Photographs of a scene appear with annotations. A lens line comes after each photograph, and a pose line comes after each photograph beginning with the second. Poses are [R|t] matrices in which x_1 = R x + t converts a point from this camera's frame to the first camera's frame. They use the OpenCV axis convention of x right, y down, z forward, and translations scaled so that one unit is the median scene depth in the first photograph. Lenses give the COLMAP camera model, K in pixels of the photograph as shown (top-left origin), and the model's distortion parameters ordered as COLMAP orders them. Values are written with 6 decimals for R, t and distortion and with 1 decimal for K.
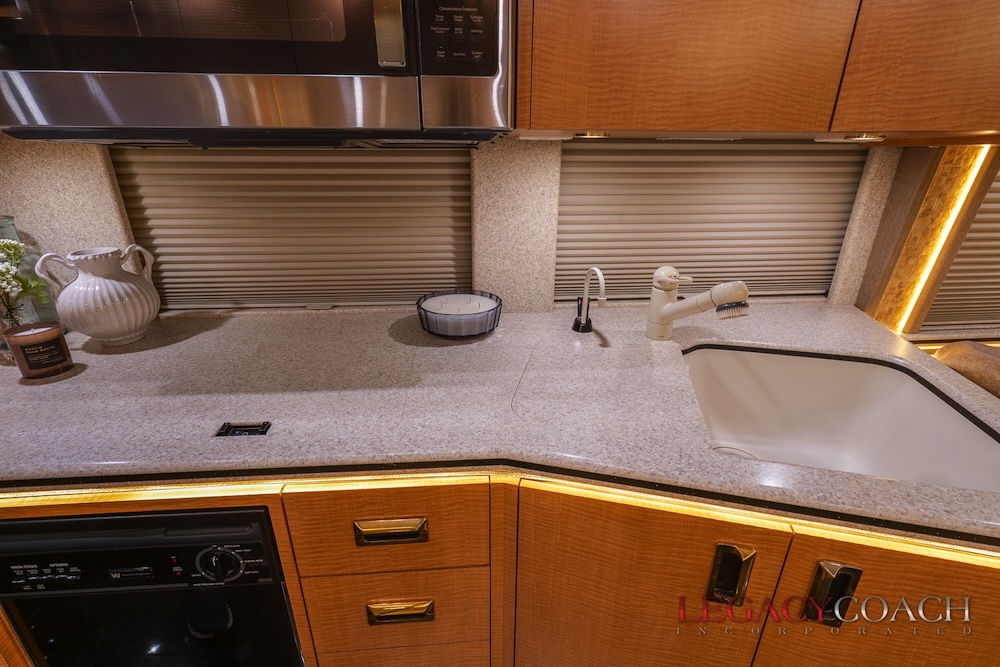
lens RADIAL K [[455.6, 0, 497.4], [0, 455.6, 330.0], [0, 0, 1]] dist [-0.005295, -0.000285]
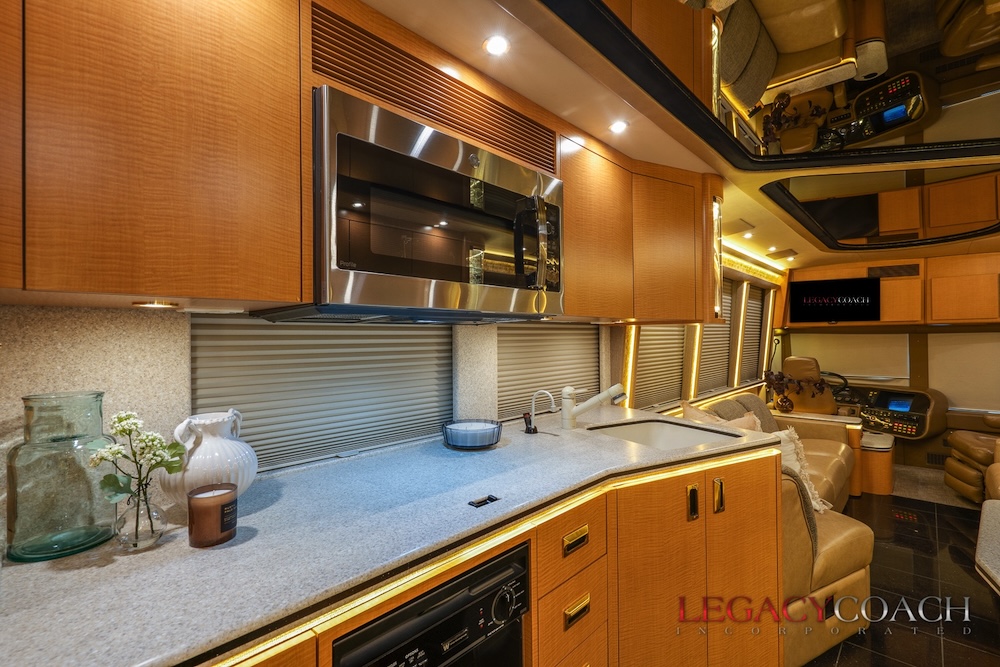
lens RADIAL K [[459.7, 0, 495.8], [0, 459.7, 335.7], [0, 0, 1]] dist [0.000364, 0.000246]
pose [[0.741879, -0.008336, 0.670482, -1.297462], [0.256813, 0.927210, -0.272632, 0.119270], [-0.619405, 0.374448, 0.690018, -0.191807]]
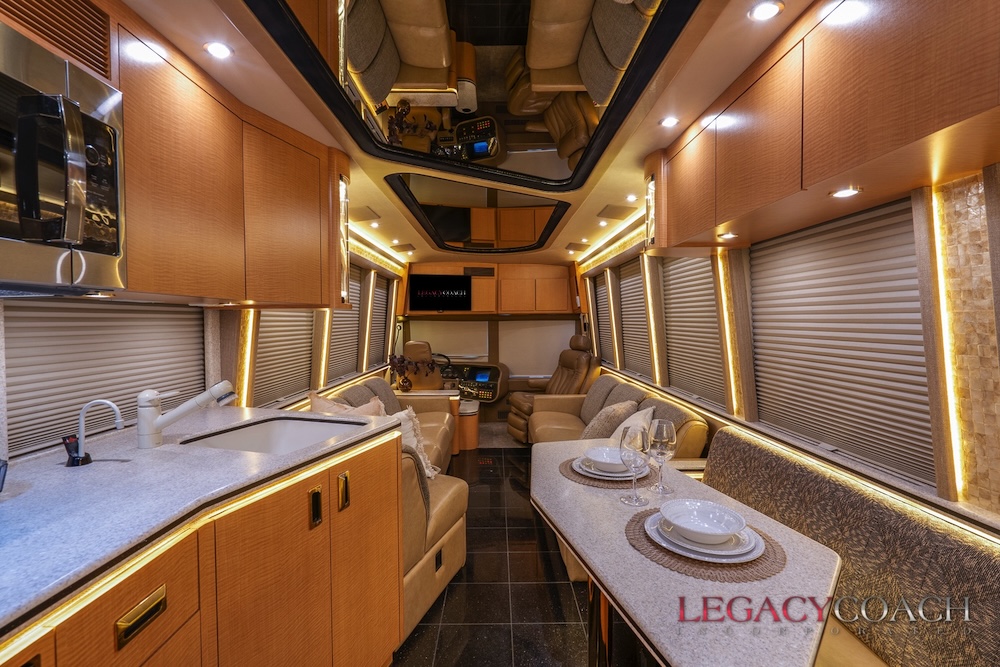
lens RADIAL K [[466.6, 0, 501.9], [0, 466.6, 327.1], [0, 0, 1]] dist [-0.000312, 0.000792]
pose [[0.071572, -0.016559, 0.997298, -1.102514], [0.370266, 0.928859, -0.011149, 0.105112], [-0.926164, 0.370064, 0.072612, -0.143474]]
